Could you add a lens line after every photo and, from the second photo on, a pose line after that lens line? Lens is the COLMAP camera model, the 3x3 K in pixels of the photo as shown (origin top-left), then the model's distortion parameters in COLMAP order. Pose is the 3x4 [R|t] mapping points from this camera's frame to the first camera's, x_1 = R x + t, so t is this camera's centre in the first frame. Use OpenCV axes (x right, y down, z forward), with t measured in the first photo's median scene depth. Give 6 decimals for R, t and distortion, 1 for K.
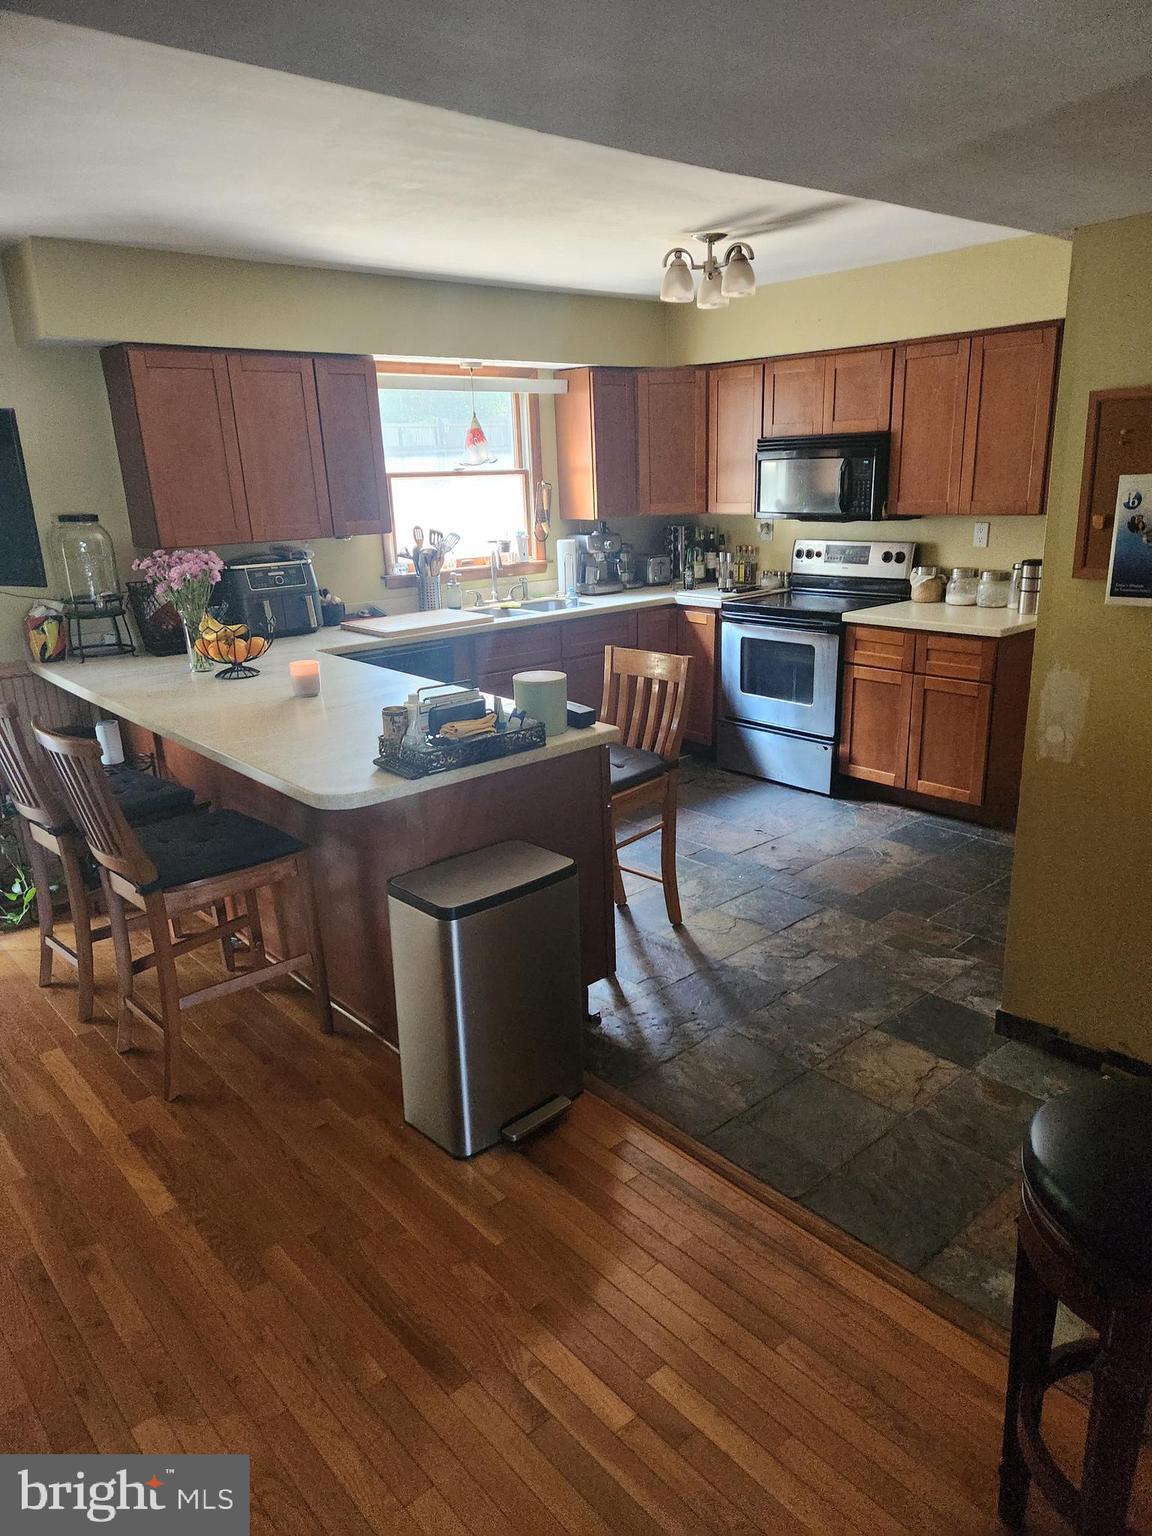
lens RADIAL K [[1023.9, 0, 581.8], [0, 1023.9, 793.3], [0, 0, 1]] dist [0.079237, -0.076466]
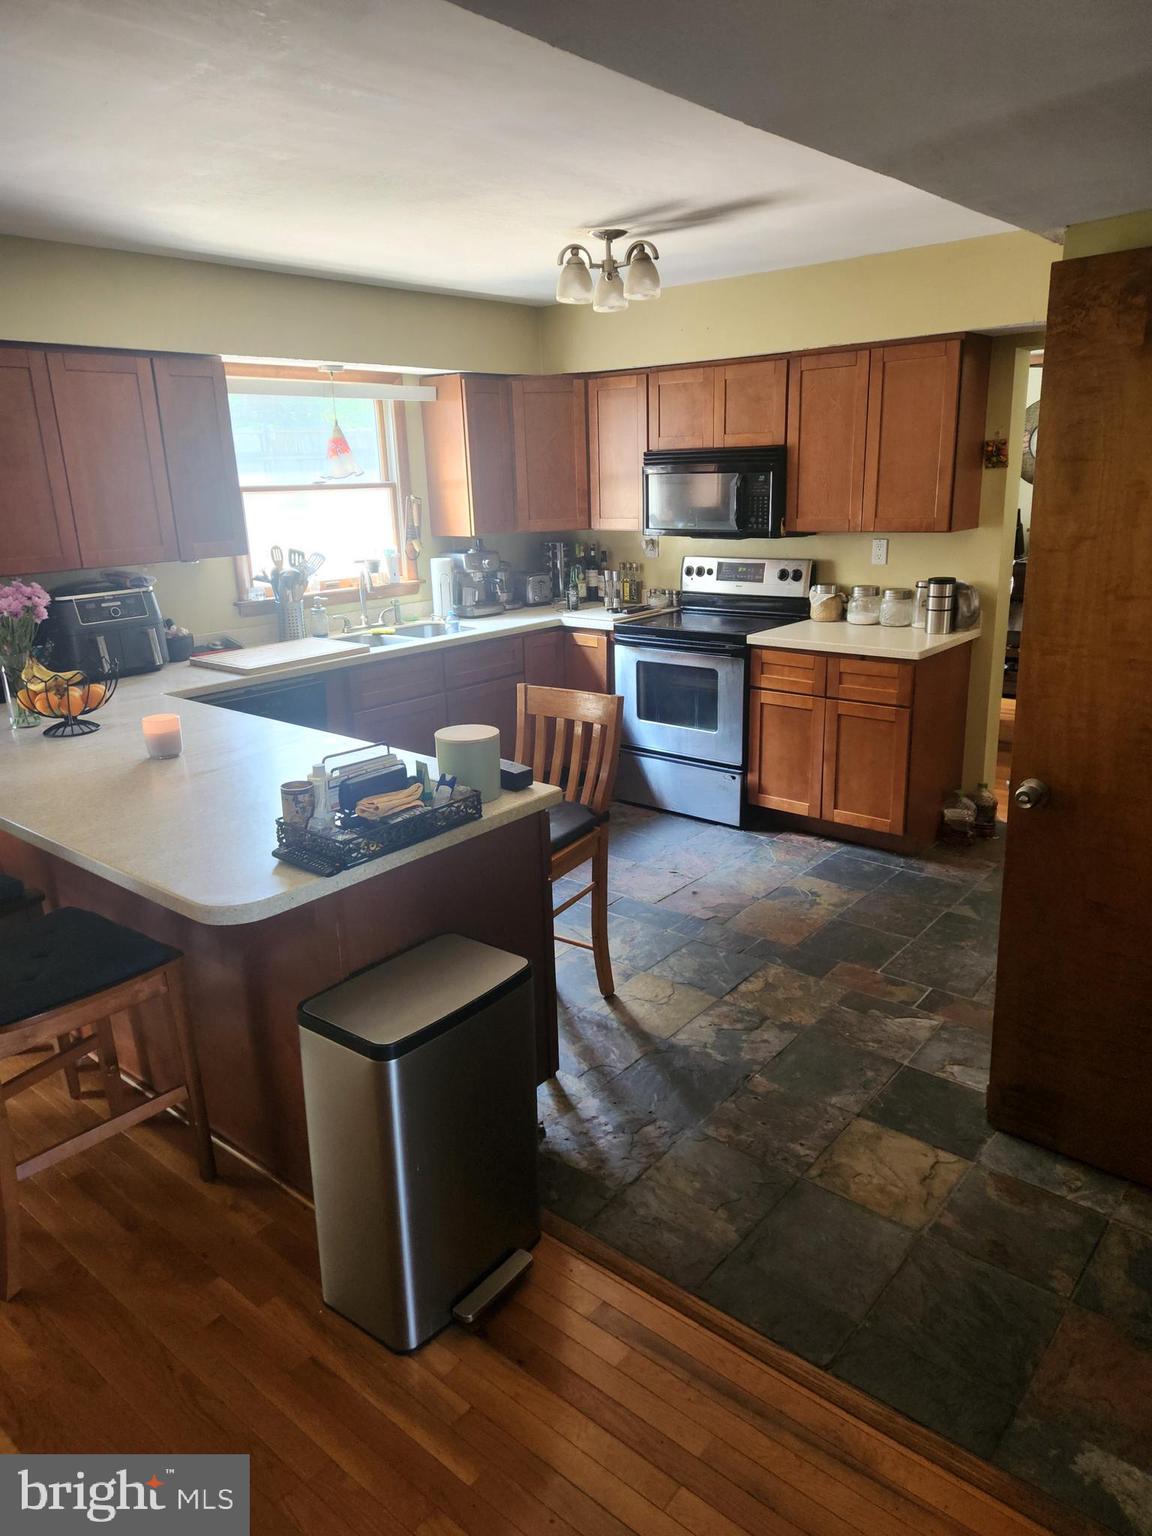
lens RADIAL K [[1041.2, 0, 576.0], [0, 1041.2, 768.0], [0, 0, 1]] dist [0.069899, -0.073603]
pose [[0.989131, -0.039077, 0.141750, -0.045289], [0.043982, 0.998531, -0.031638, -0.033173], [-0.140306, 0.037528, 0.989397, 0.090553]]
